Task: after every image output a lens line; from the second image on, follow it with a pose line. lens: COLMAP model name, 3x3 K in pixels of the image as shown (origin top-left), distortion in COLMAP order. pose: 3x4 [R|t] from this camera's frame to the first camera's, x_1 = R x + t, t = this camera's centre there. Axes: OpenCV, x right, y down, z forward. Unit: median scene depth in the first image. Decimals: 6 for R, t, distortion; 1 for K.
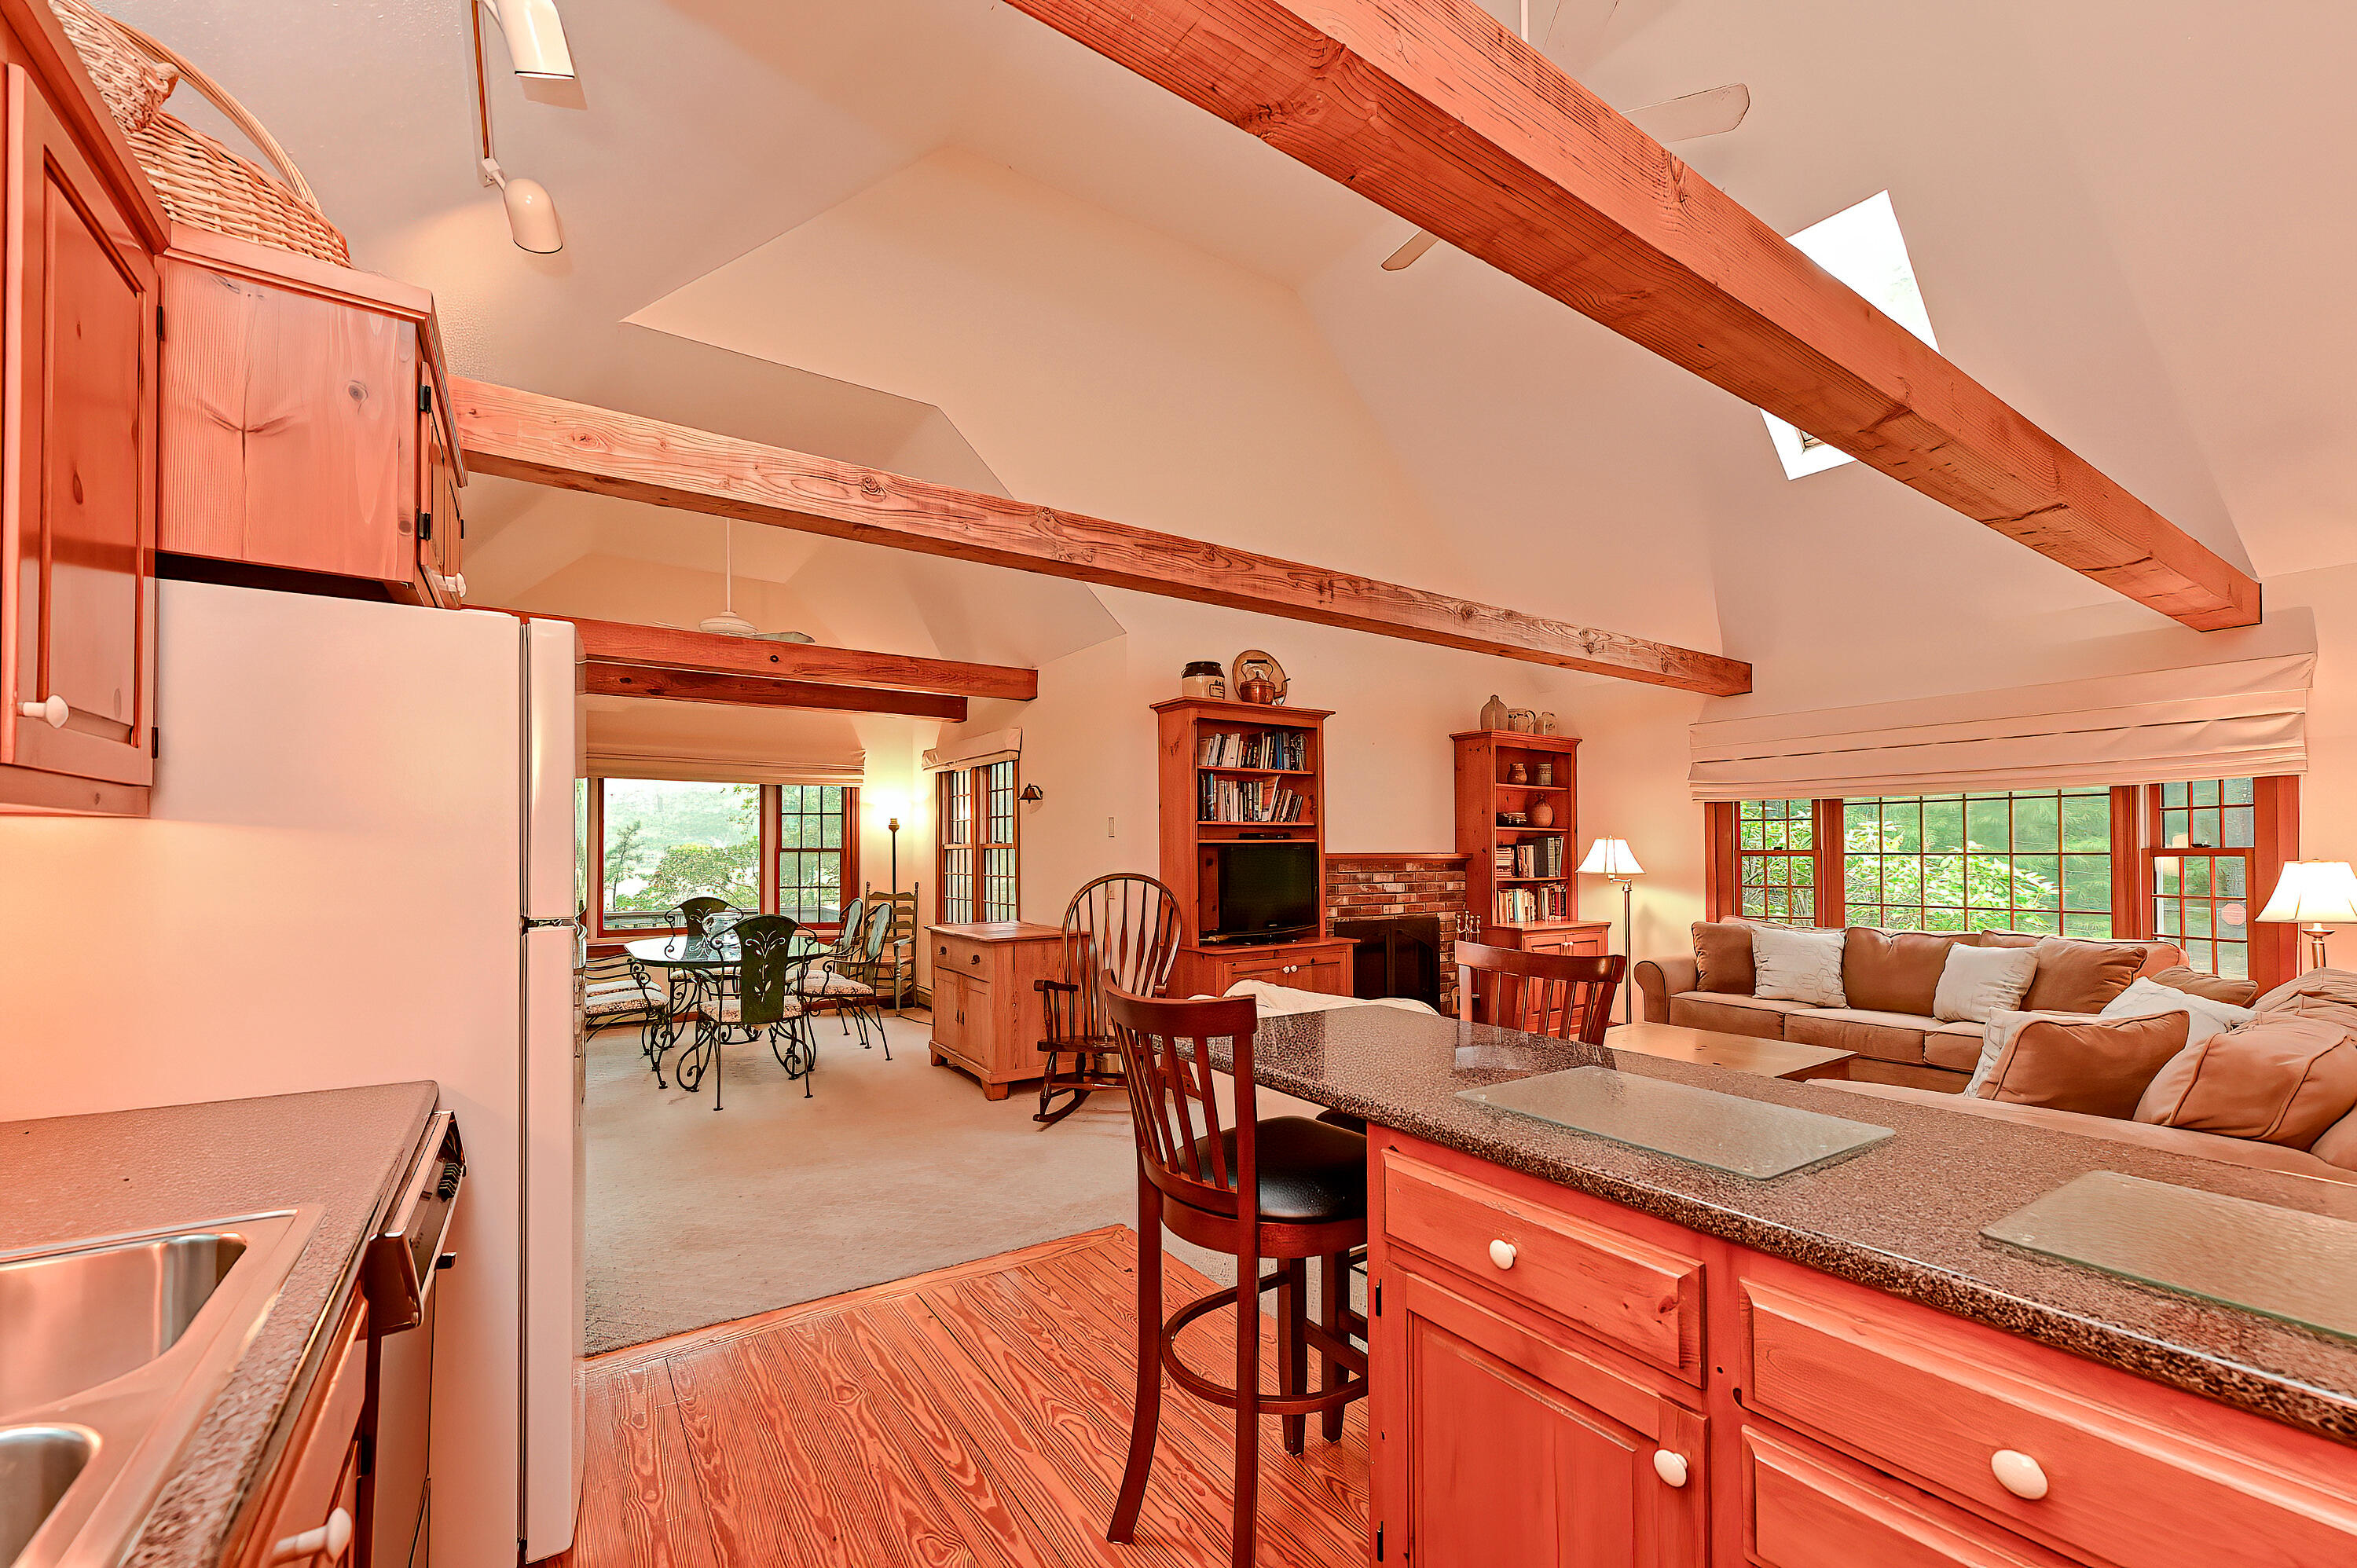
lens RADIAL K [[920.6, 0, 1172.9], [0, 920.6, 847.1], [0, 0, 1]] dist [0.005878, -0.000335]
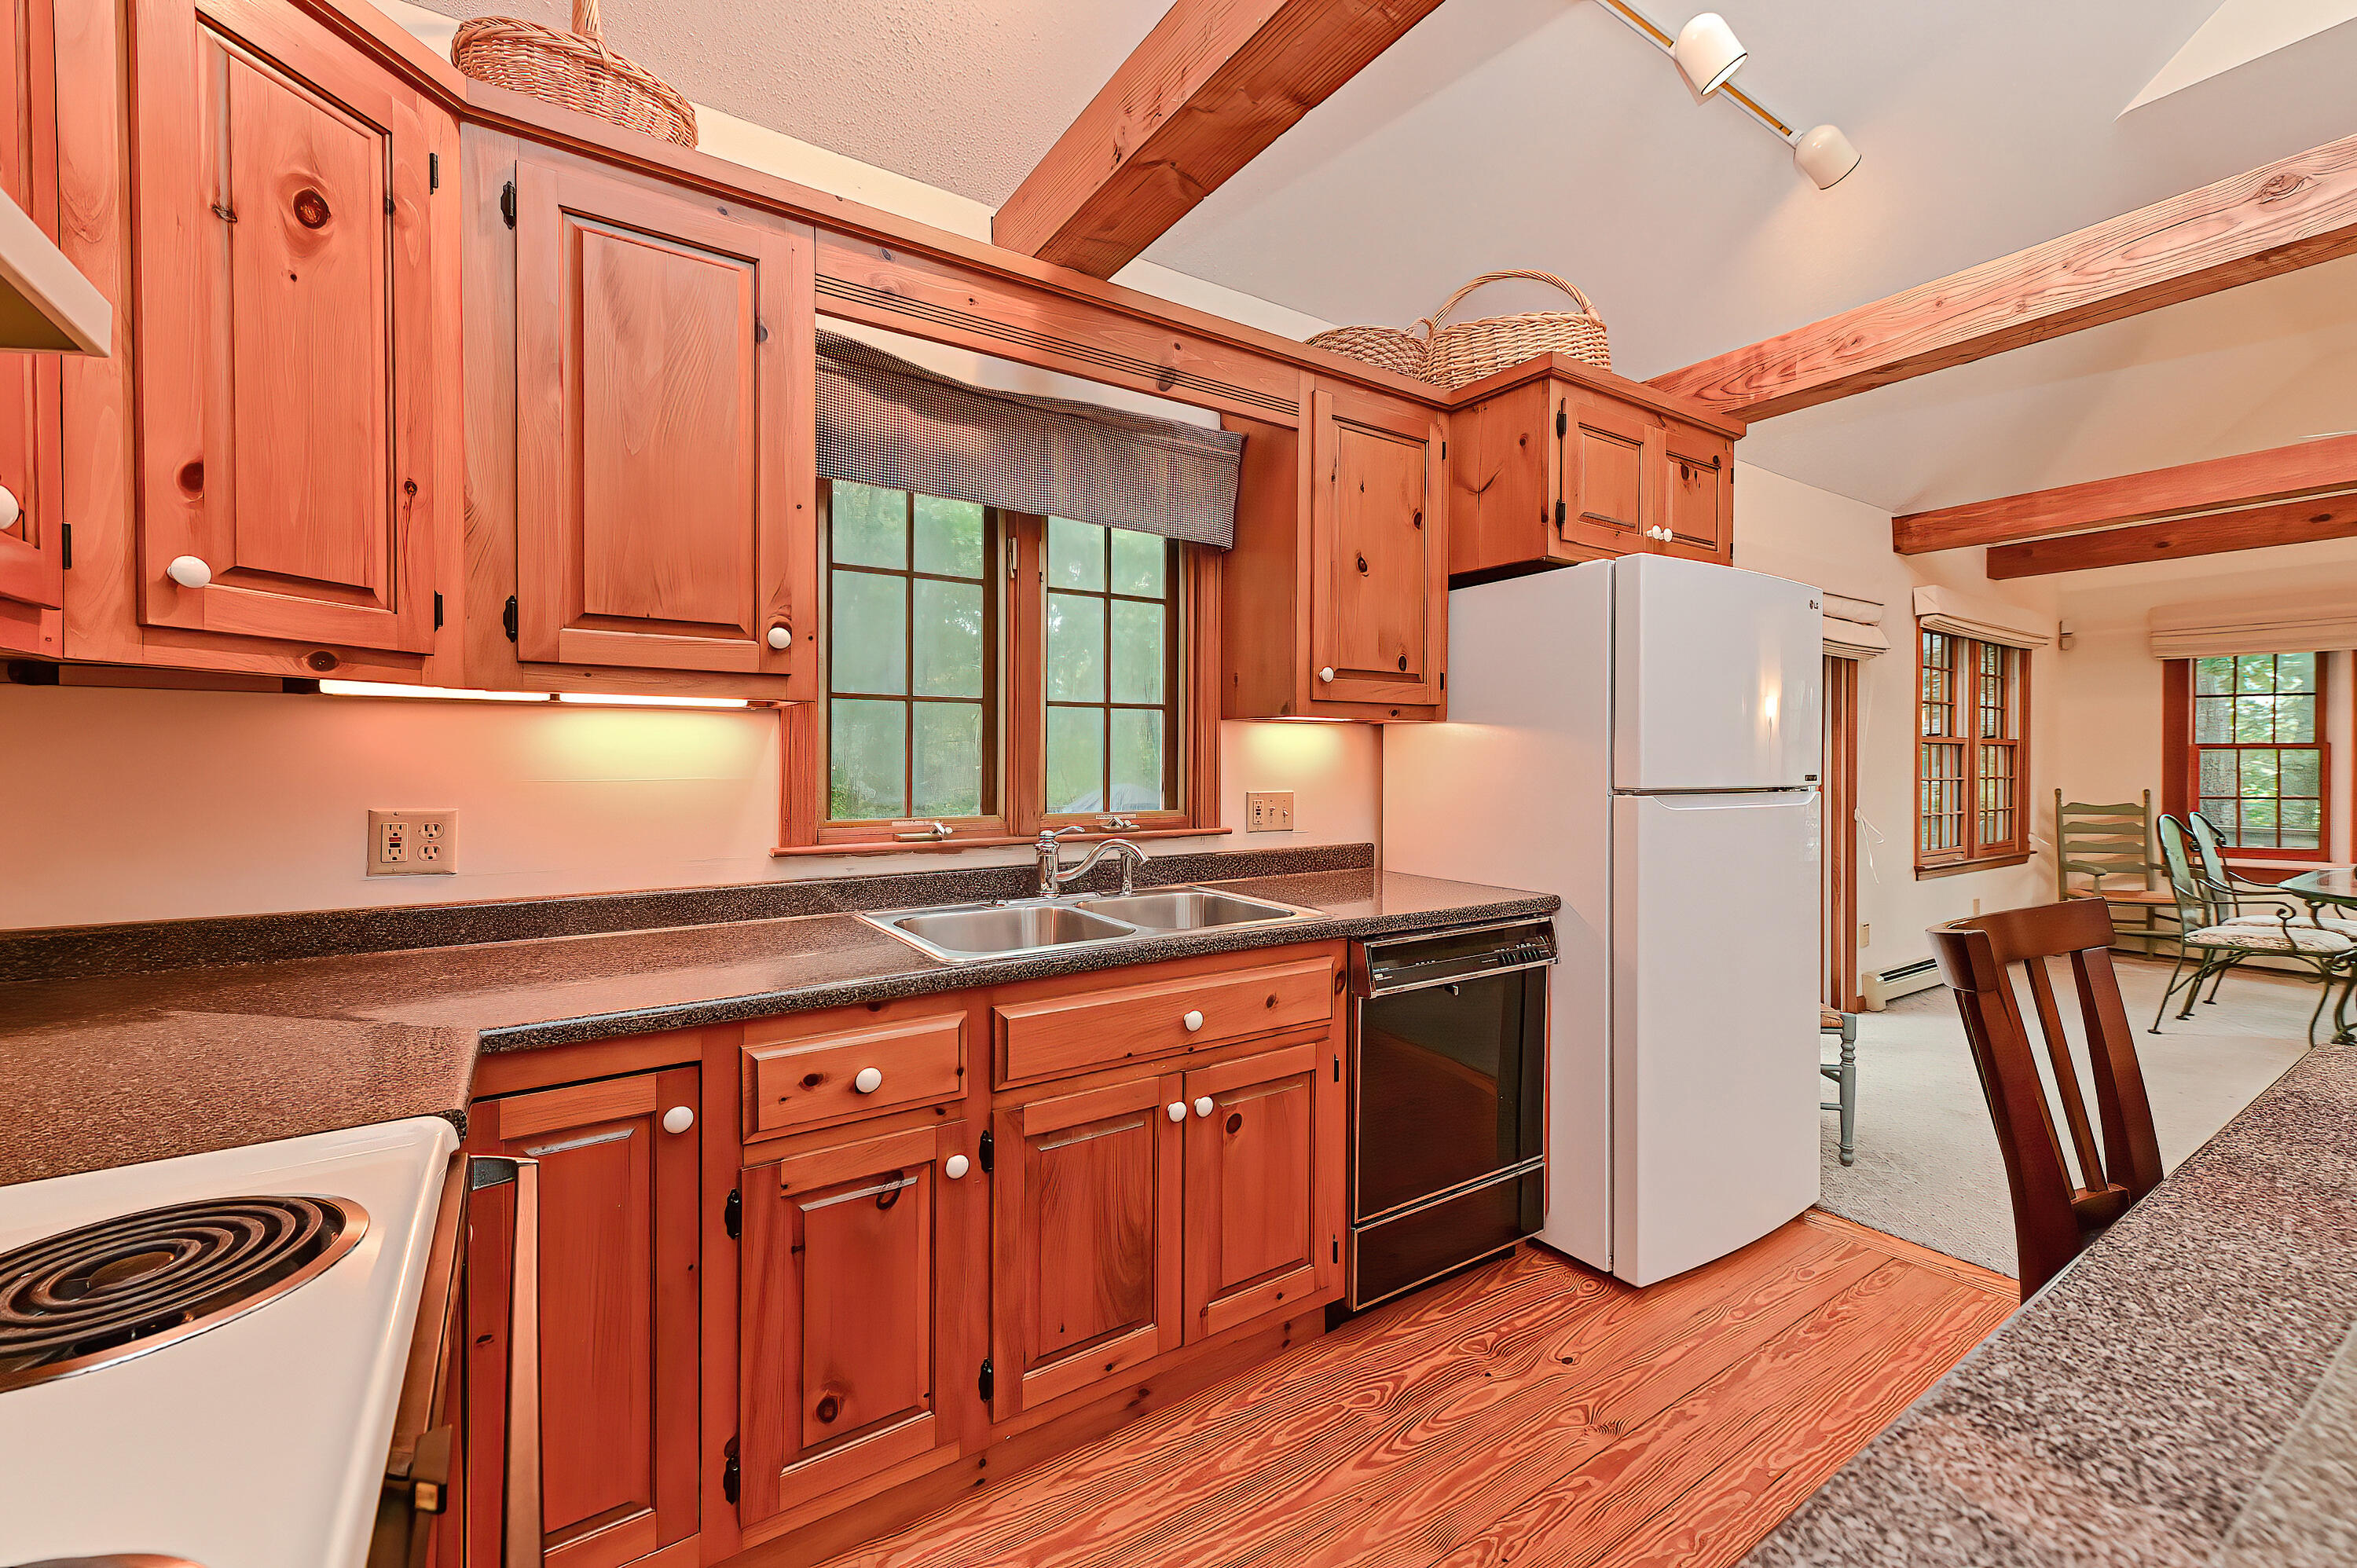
lens RADIAL K [[920.6, 0, 1168.9], [0, 920.6, 766.5], [0, 0, 1]] dist [0.005878, -0.000335]
pose [[0.008748, 0.013945, -0.999864, 0.182341], [0.002442, 0.999899, 0.013967, 0.007826], [0.999959, -0.002564, 0.008713, 0.102526]]
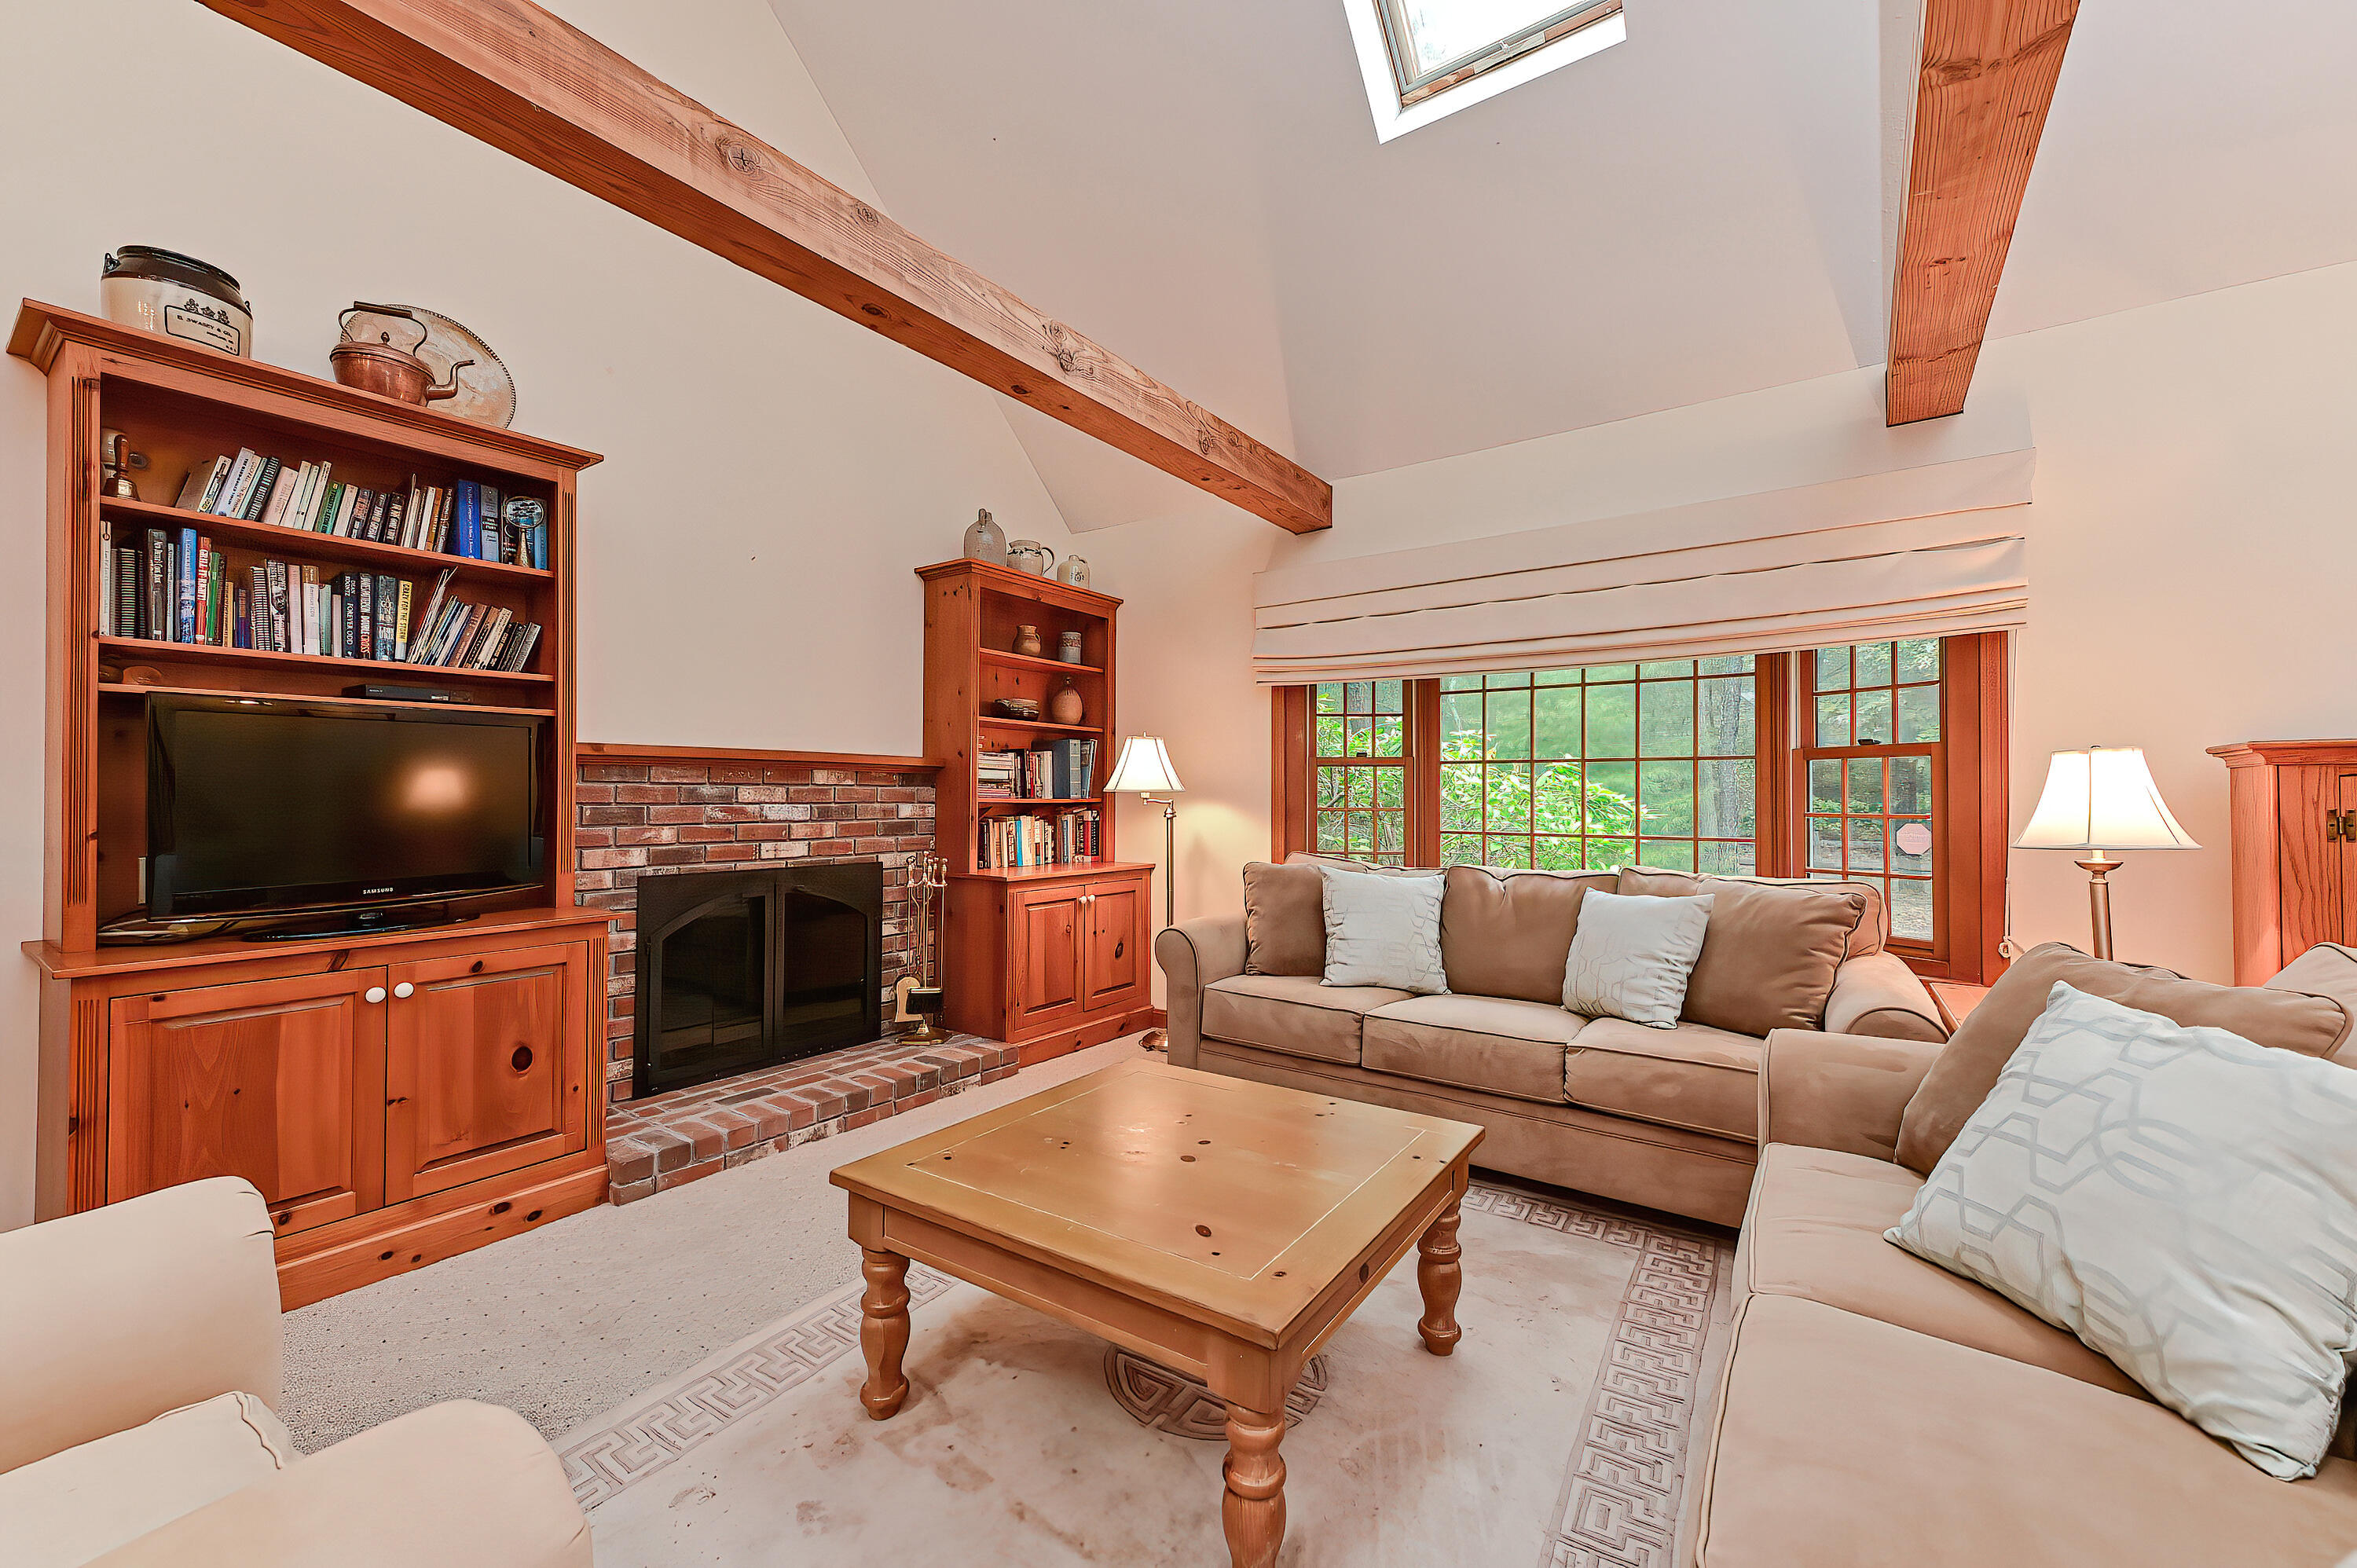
lens RADIAL K [[920.6, 0, 1185.1], [0, 920.6, 780.0], [0, 0, 1]] dist [0.005878, -0.000335]
pose [[0.928709, 0.013888, 0.370549, 0.285285], [-0.010276, 0.999879, -0.011721, 0.031441], [-0.370667, 0.007077, 0.928739, 0.419996]]
